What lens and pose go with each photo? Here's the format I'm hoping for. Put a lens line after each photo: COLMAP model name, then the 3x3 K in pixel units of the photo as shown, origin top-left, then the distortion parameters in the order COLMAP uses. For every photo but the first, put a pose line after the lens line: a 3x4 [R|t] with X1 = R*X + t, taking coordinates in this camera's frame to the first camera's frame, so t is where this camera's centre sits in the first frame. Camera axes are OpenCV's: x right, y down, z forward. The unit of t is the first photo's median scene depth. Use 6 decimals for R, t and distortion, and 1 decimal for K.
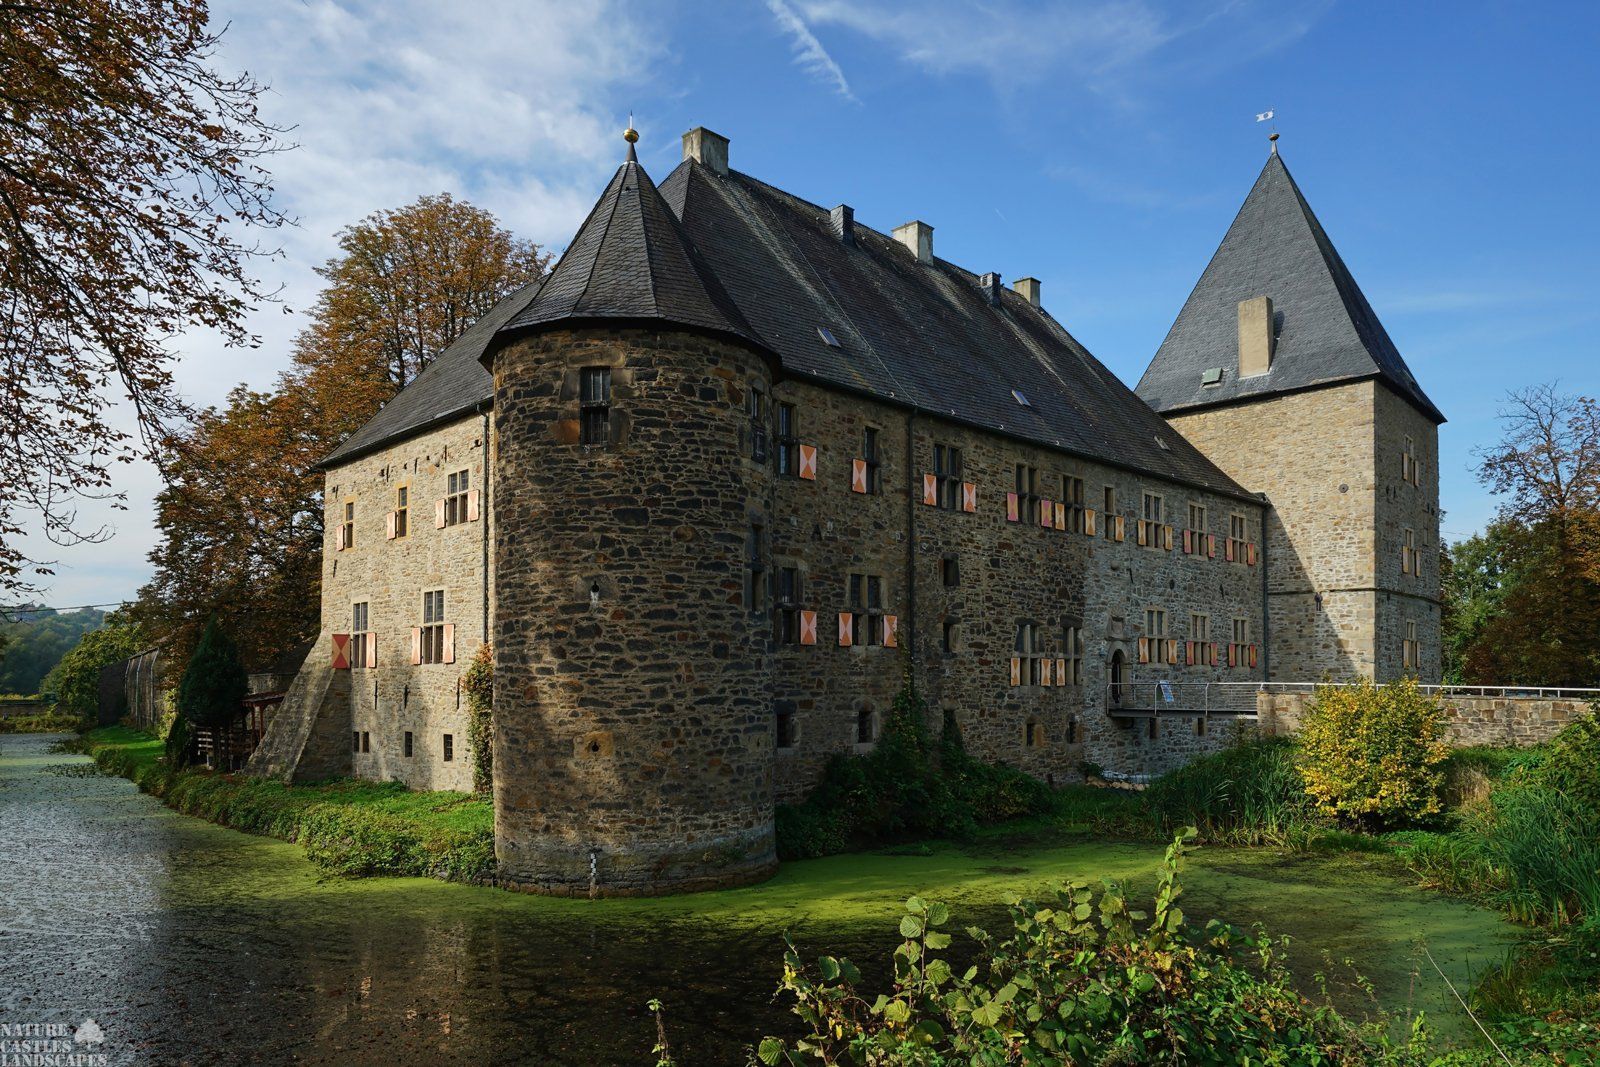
lens RADIAL K [[1173.2, 0, 791.2], [0, 1173.2, 671.9], [0, 0, 1]] dist [0.000293, 0.027404]
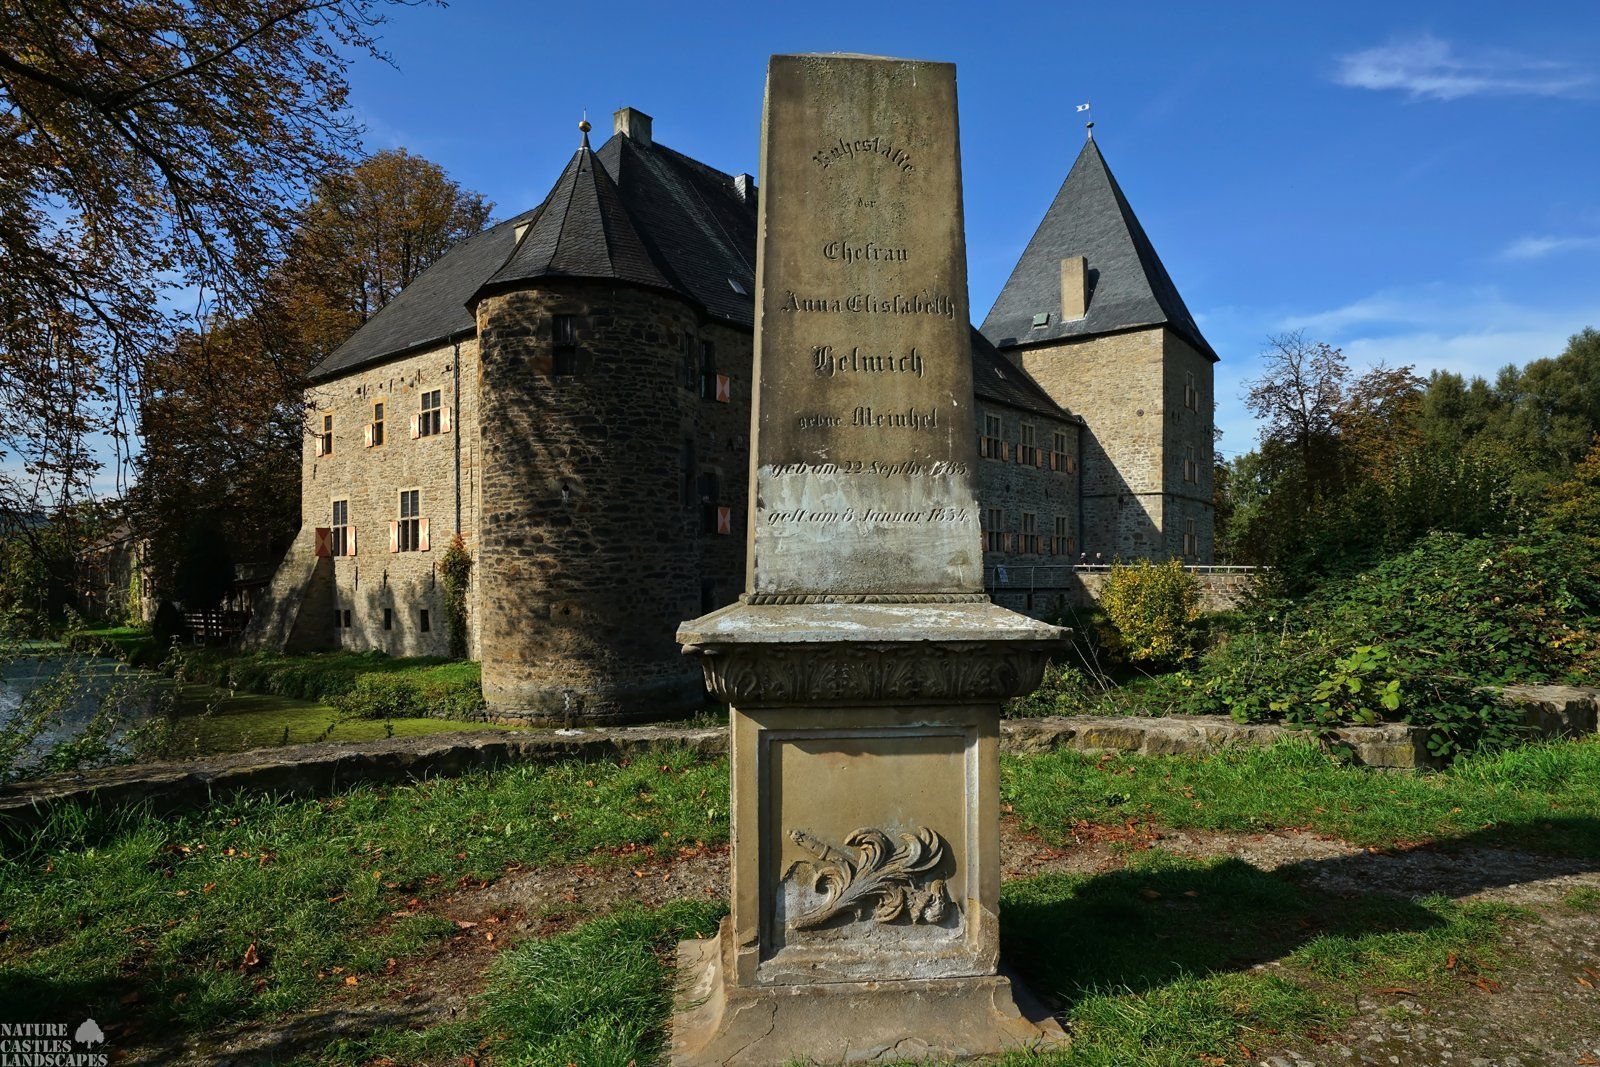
lens RADIAL K [[1103.6, 0, 794.7], [0, 1103.6, 631.5], [0, 0, 1]] dist [-0.024479, 0.031800]
pose [[0.993738, -0.009775, 0.111304, -0.039093], [0.003815, 0.998553, 0.053637, 0.016132], [-0.111668, -0.052877, 0.992338, -0.173681]]
